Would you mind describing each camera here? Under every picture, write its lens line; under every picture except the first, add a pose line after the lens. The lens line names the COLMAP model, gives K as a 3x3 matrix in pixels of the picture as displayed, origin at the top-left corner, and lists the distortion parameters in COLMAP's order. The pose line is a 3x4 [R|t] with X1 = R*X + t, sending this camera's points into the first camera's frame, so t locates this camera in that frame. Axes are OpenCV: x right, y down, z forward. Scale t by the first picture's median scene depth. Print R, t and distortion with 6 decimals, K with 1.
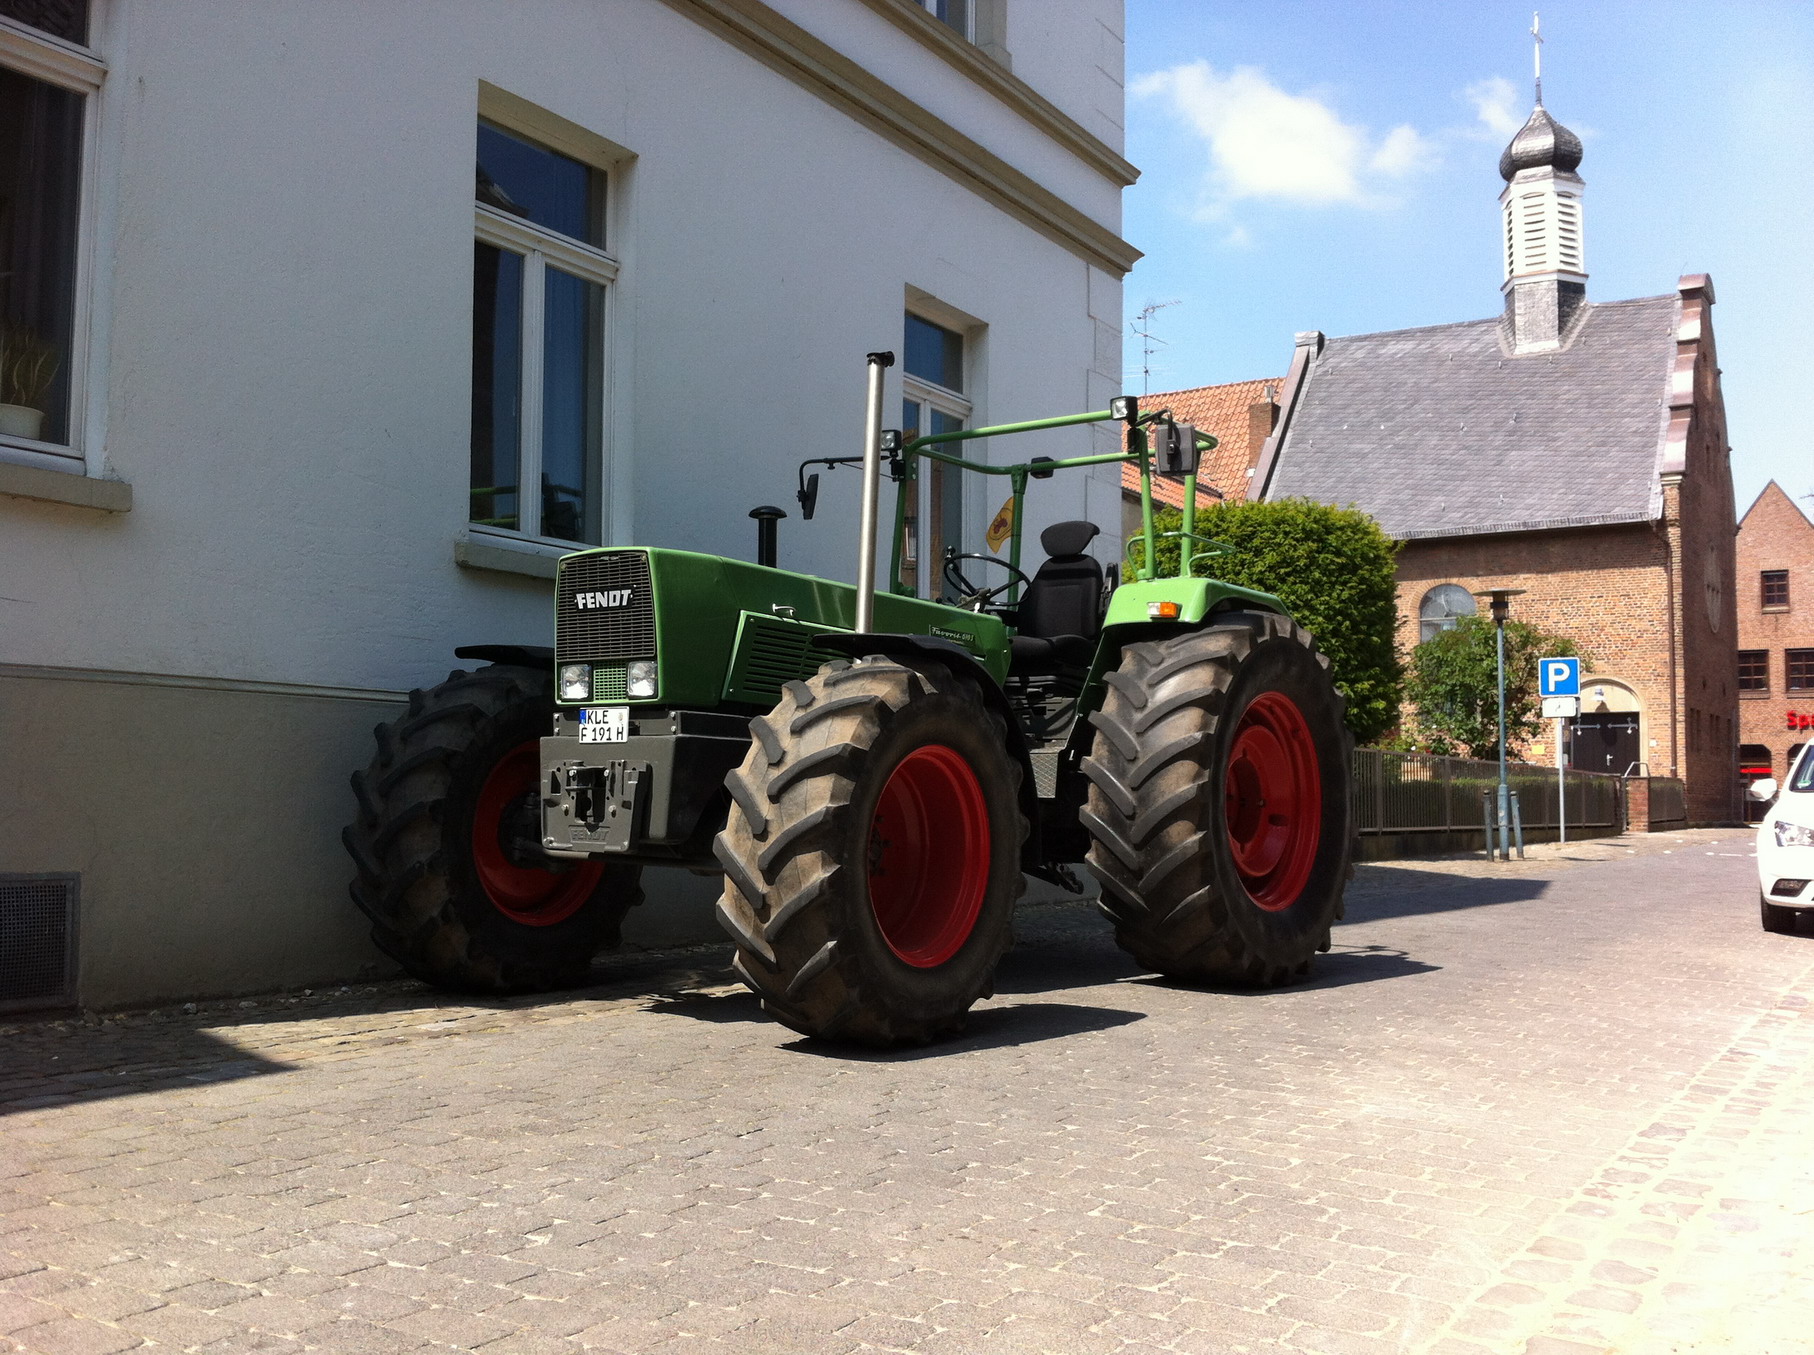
lens RADIAL K [[1724.8, 0, 907.2], [0, 1724.8, 715.0], [0, 0, 1]] dist [0.102839, -0.341126]
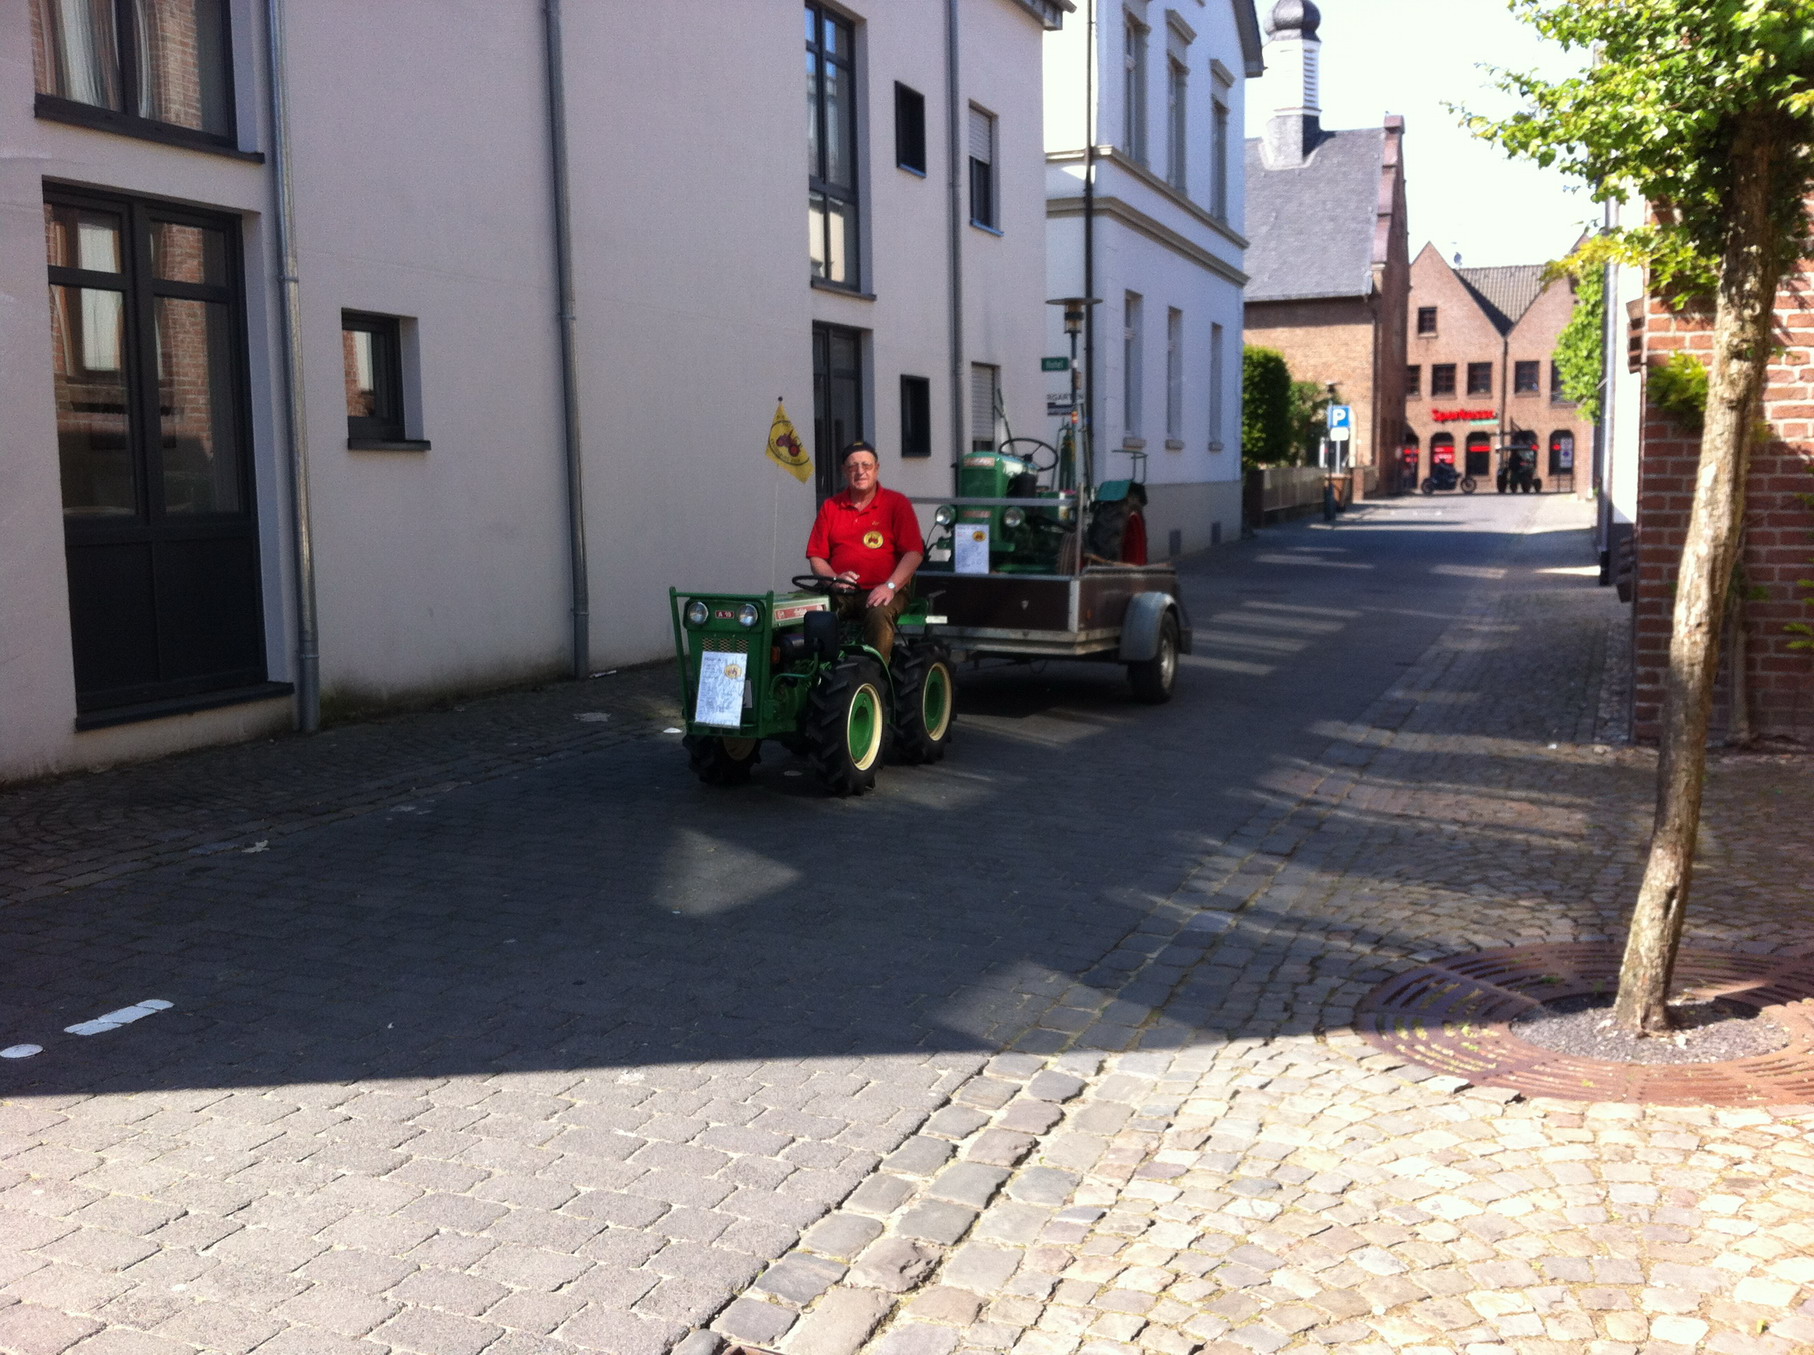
lens RADIAL K [[1724.8, 0, 907.2], [0, 1724.8, 715.0], [0, 0, 1]] dist [0.102839, -0.341126]
pose [[0.979012, -0.056720, 0.195753, -0.269602], [0.019017, 0.981726, 0.189347, -0.043290], [-0.202916, -0.181650, 0.962200, -0.430664]]
